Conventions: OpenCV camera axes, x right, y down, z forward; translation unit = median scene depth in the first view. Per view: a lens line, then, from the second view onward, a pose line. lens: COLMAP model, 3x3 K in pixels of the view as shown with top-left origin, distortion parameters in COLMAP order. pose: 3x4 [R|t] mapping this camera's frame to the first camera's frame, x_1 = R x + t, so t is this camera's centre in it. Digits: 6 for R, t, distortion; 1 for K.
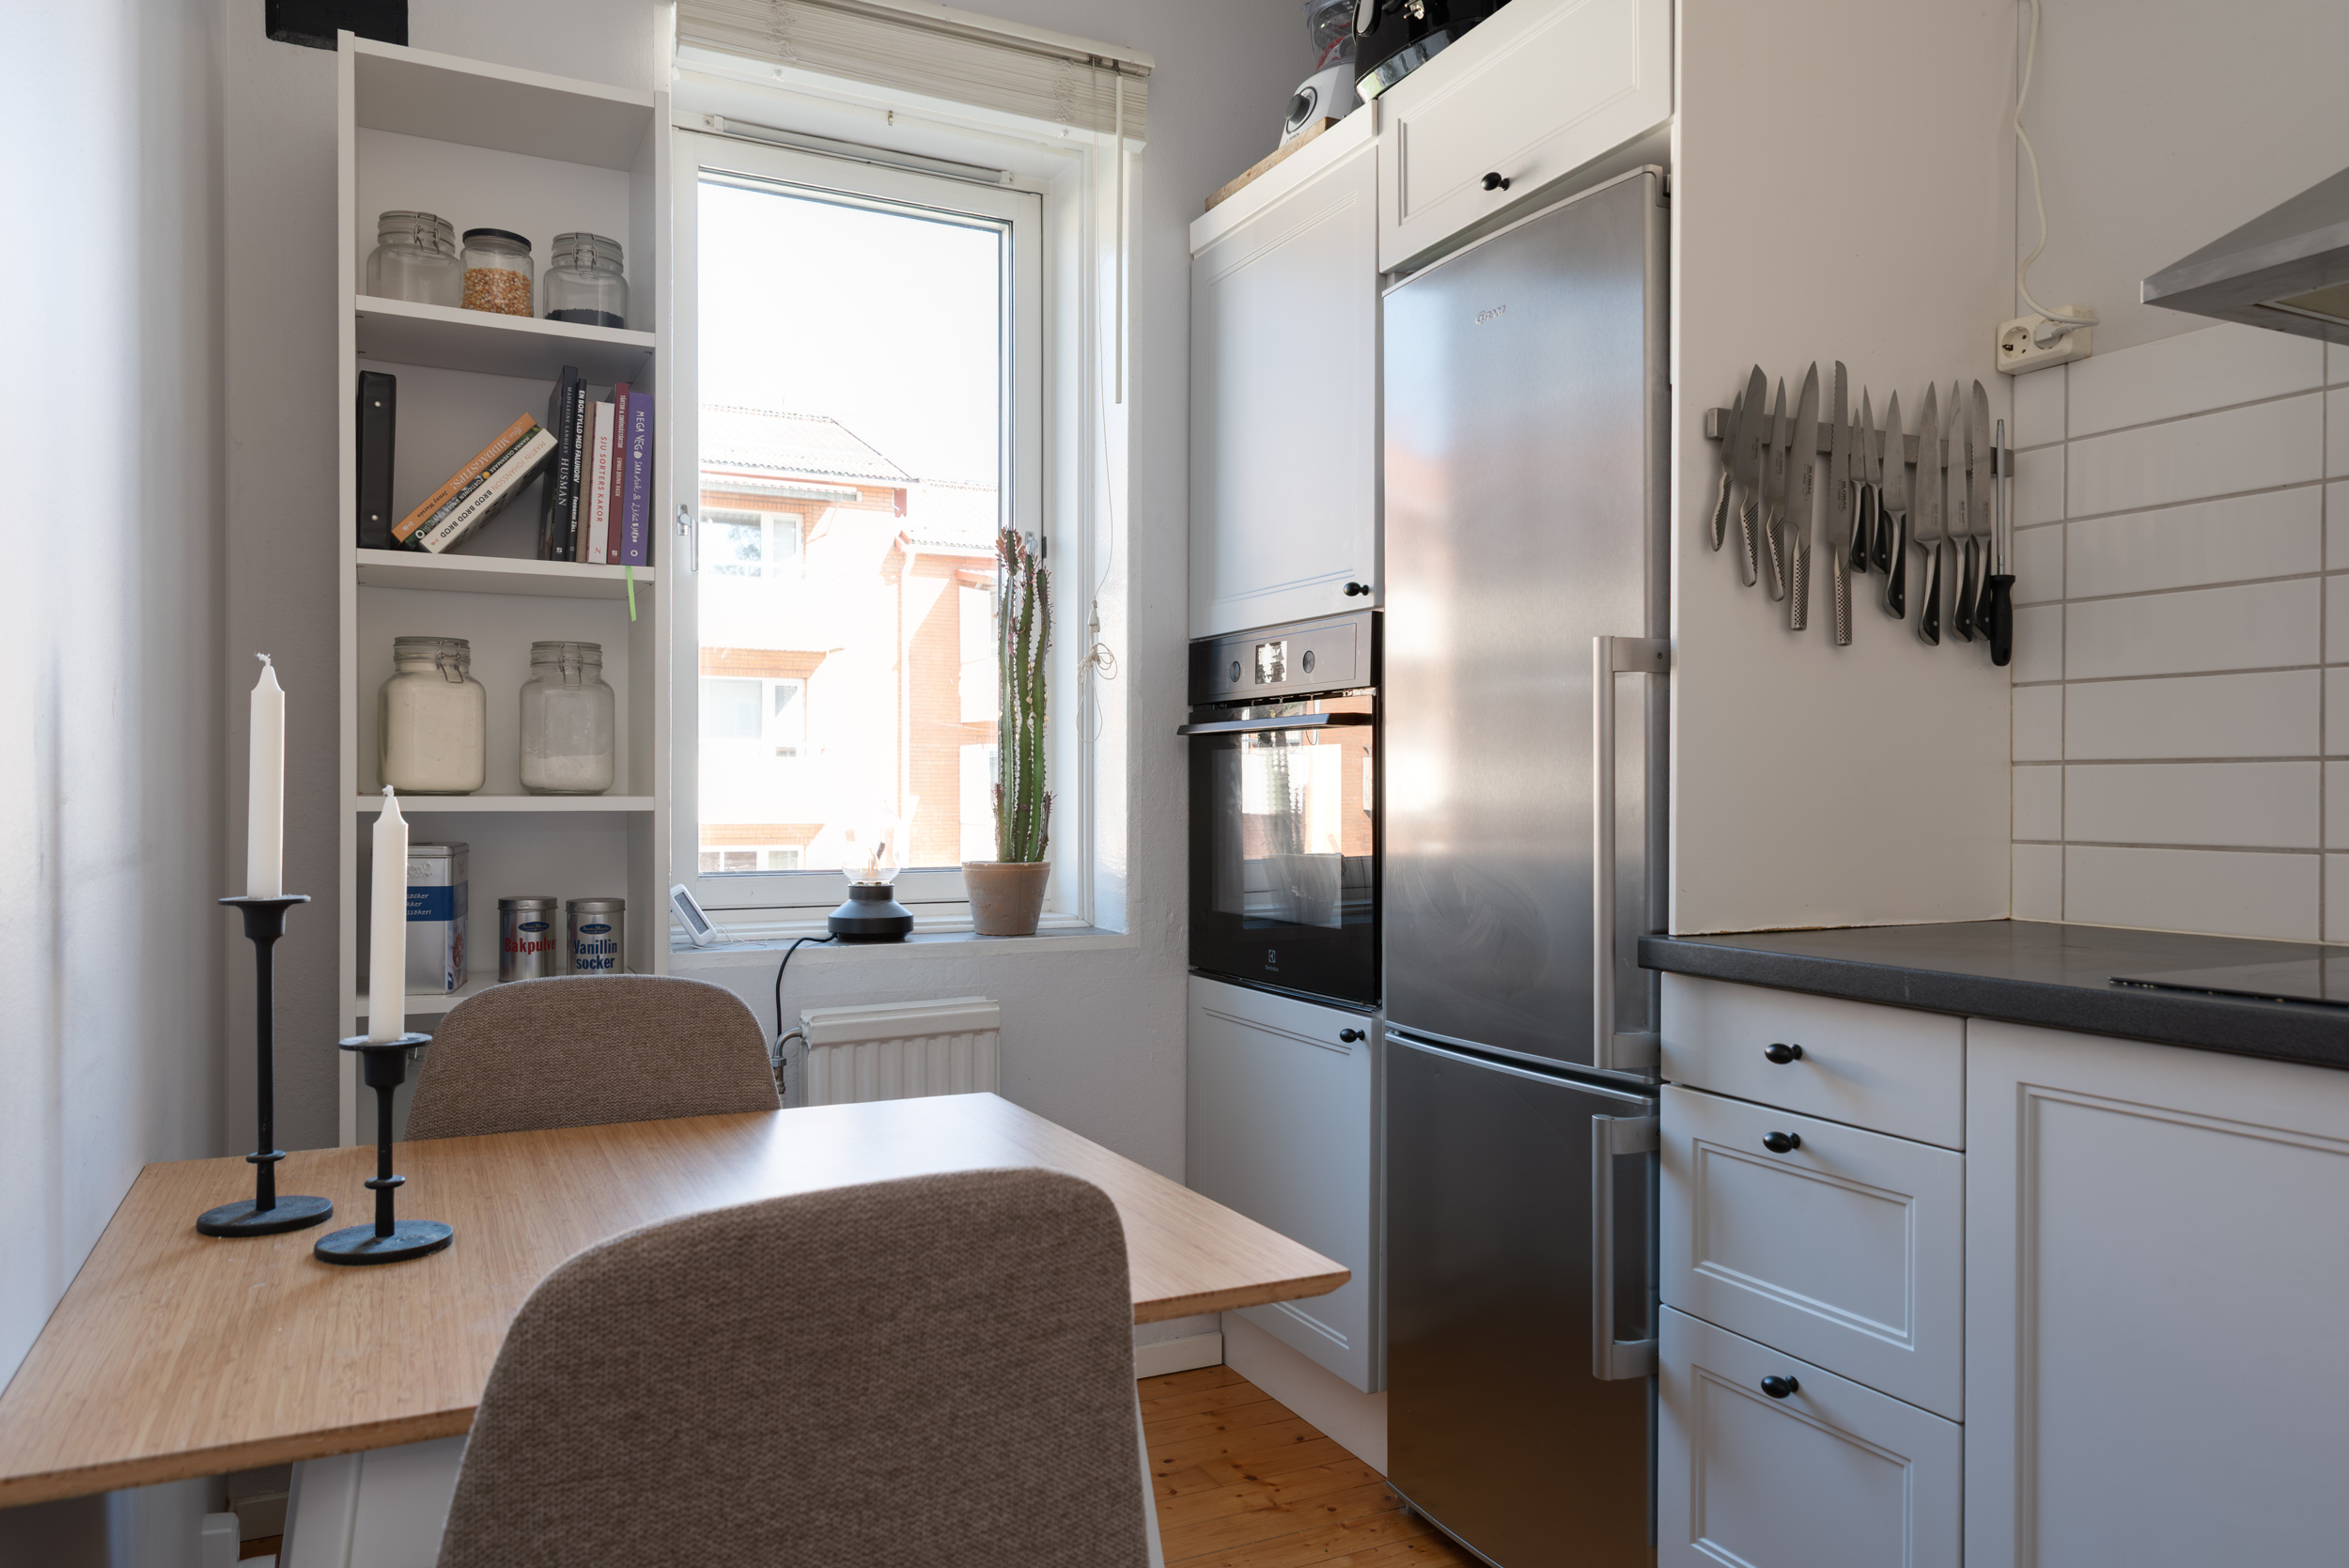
lens RADIAL K [[1595.7, 0, 1164.1], [0, 1595.7, 789.3], [0, 0, 1]] dist [0.007933, -0.001905]
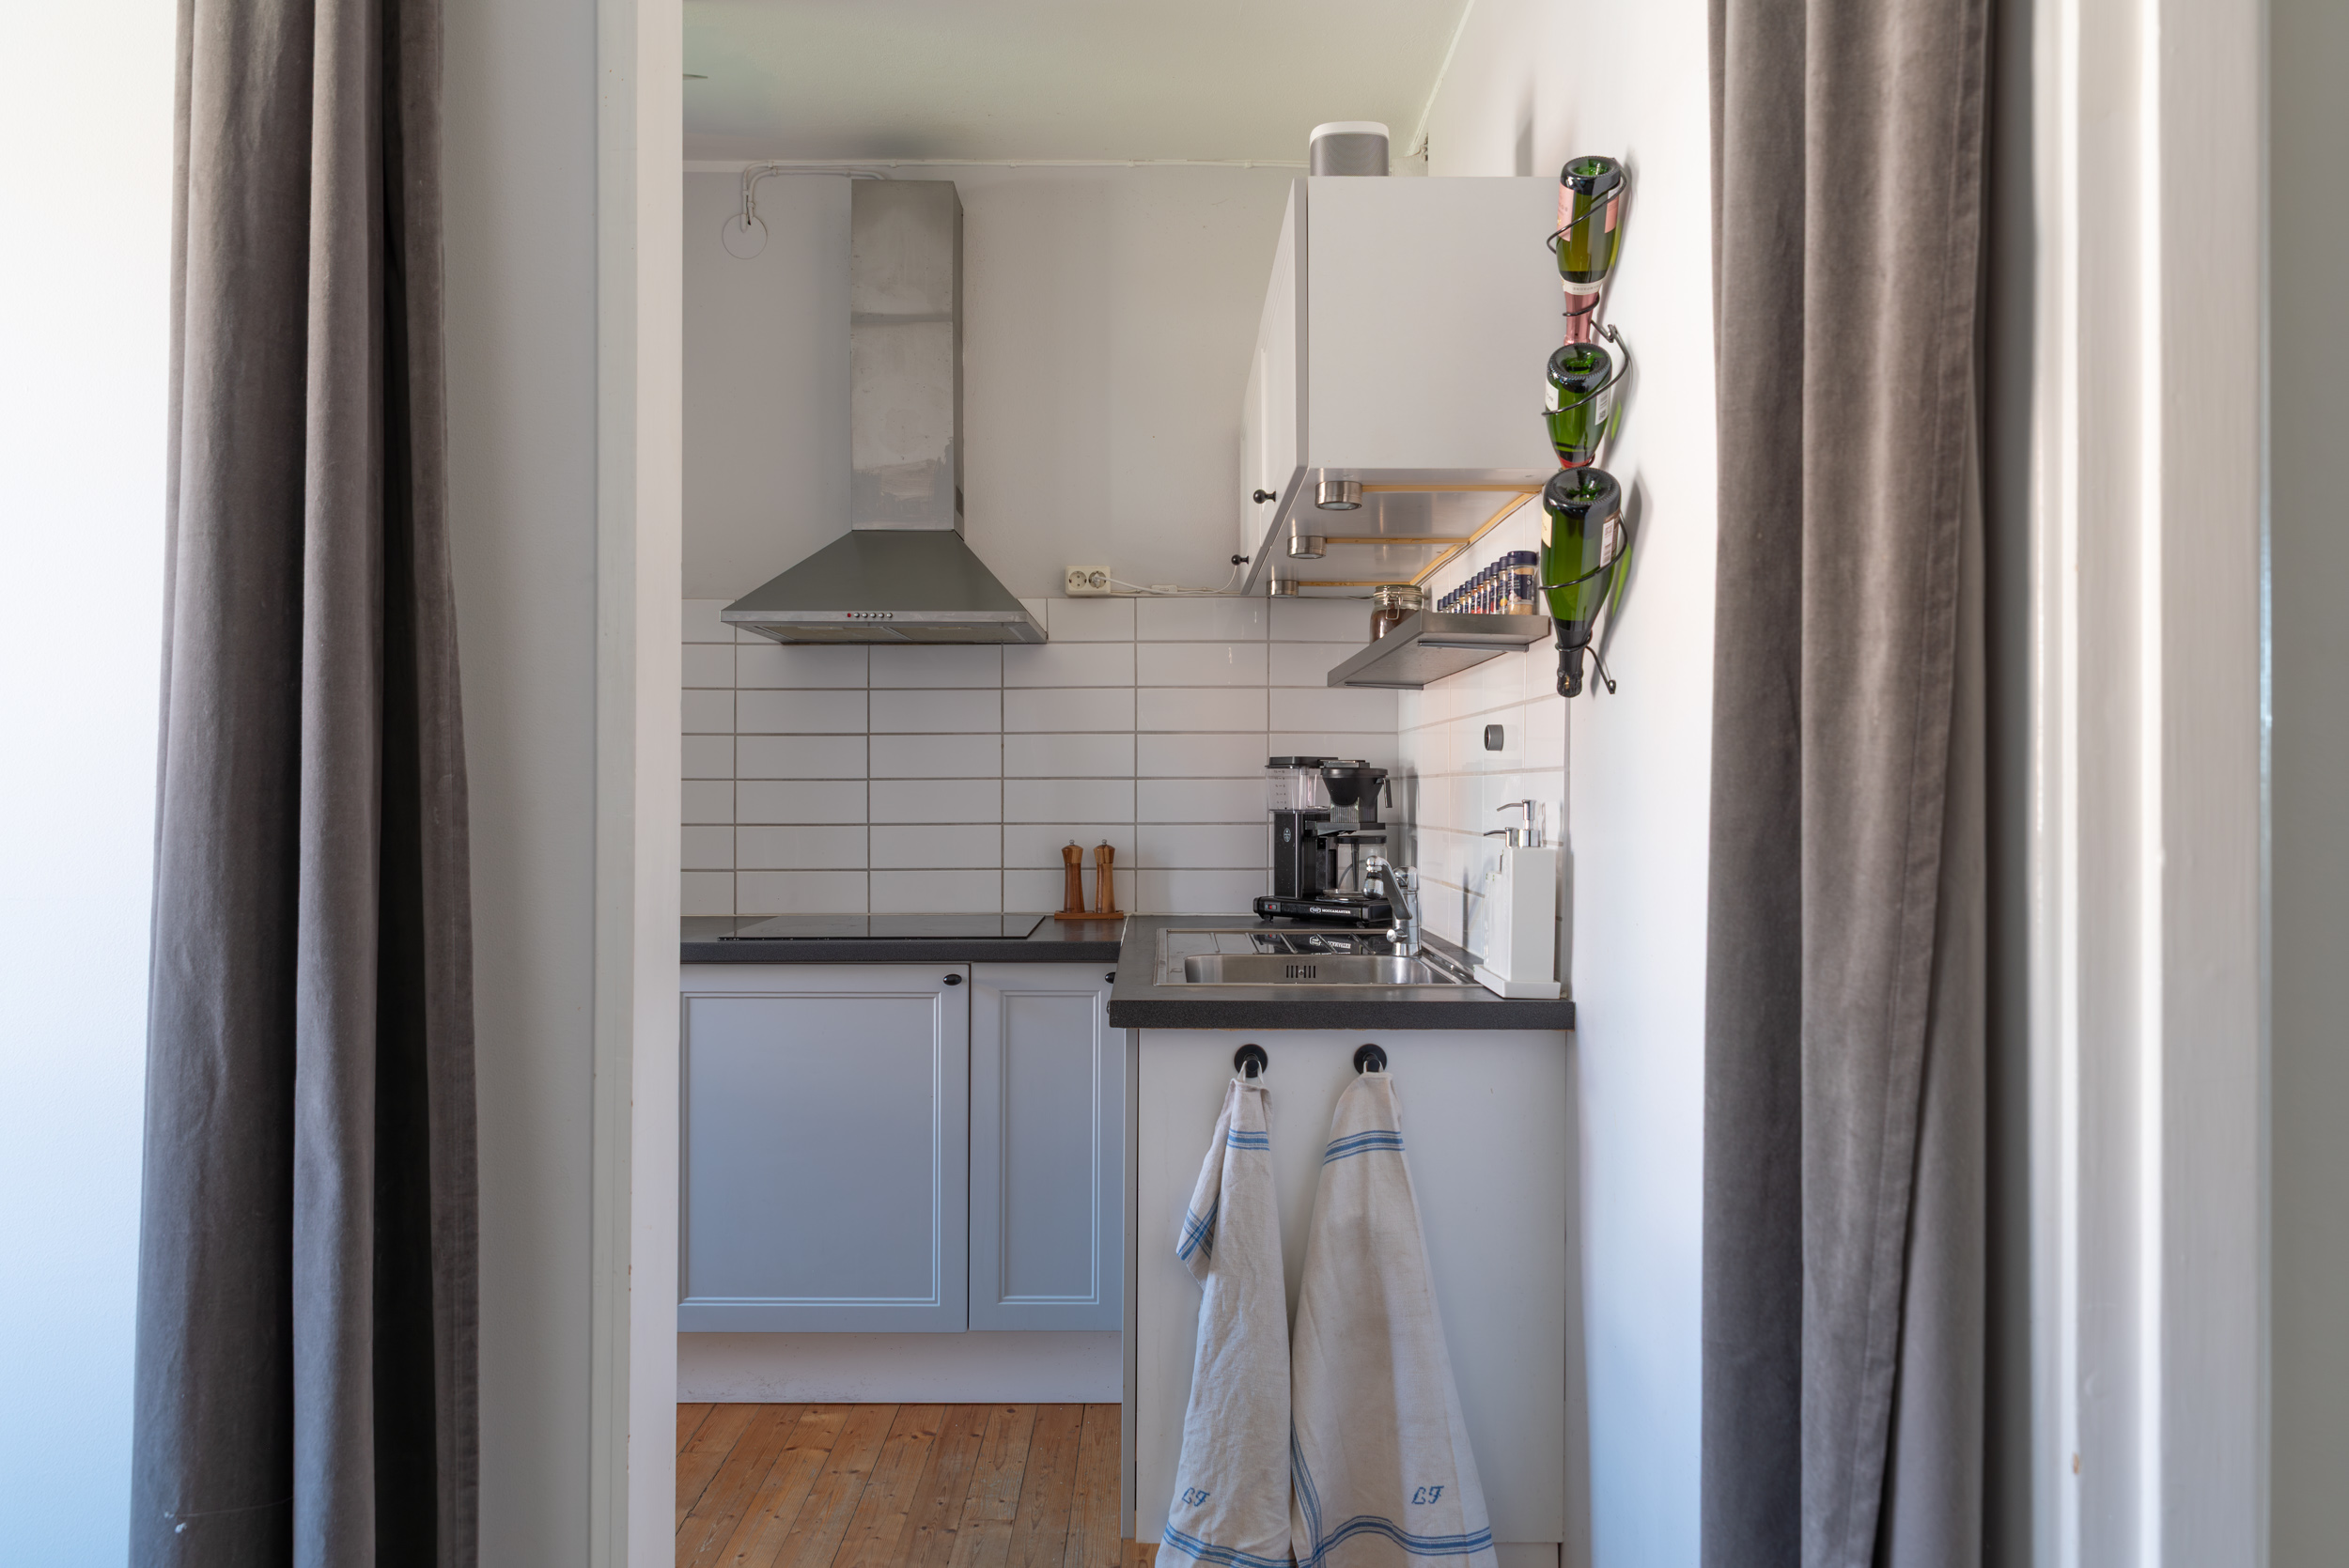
lens RADIAL K [[1595.7, 0, 1164.1], [0, 1595.7, 789.3], [0, 0, 1]] dist [0.007933, -0.001905]
pose [[0.446892, -0.001086, 0.894587, -0.761966], [0.000556, 0.999999, 0.000936, -0.059243], [-0.894588, 0.000079, 0.446892, -0.356091]]
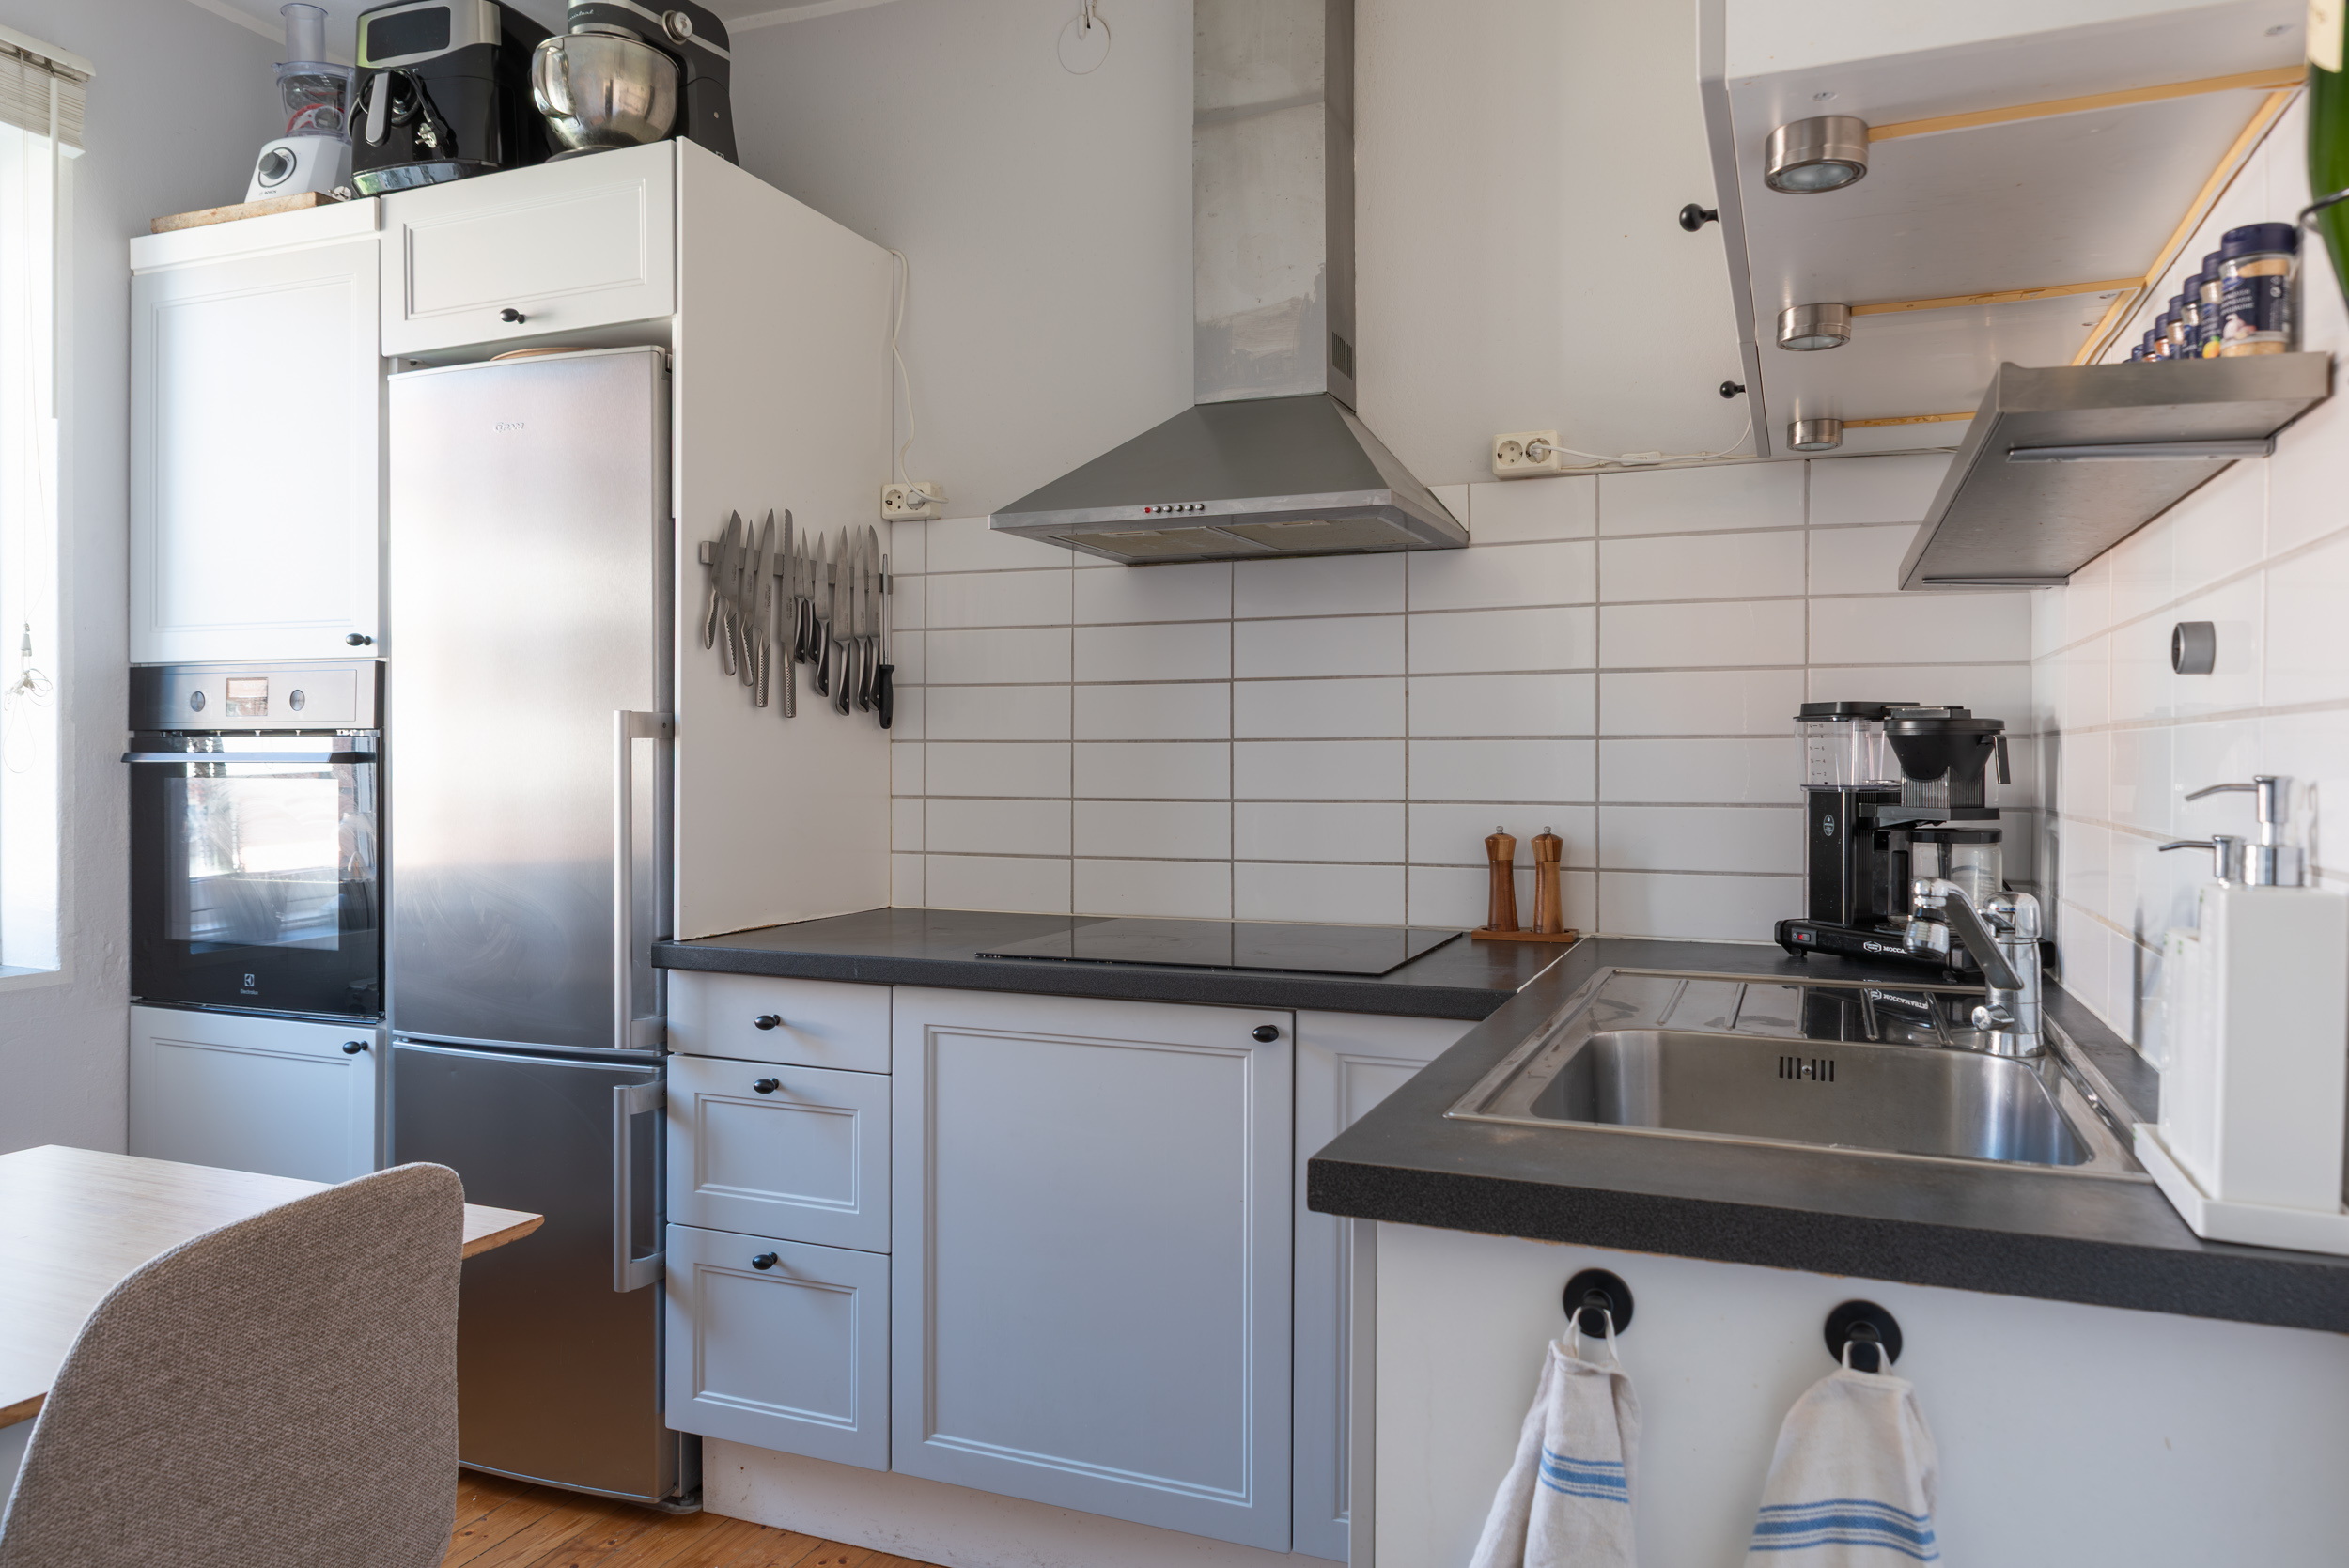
lens RADIAL K [[1578.7, 0, 1168.8], [0, 1578.7, 763.7], [0, 0, 1]] dist [0.000454, -0.002500]
pose [[0.754848, -0.004840, 0.655882, -0.212225], [0.000967, 0.999980, 0.006265, -0.057753], [-0.655899, -0.004095, 0.754838, -0.226063]]
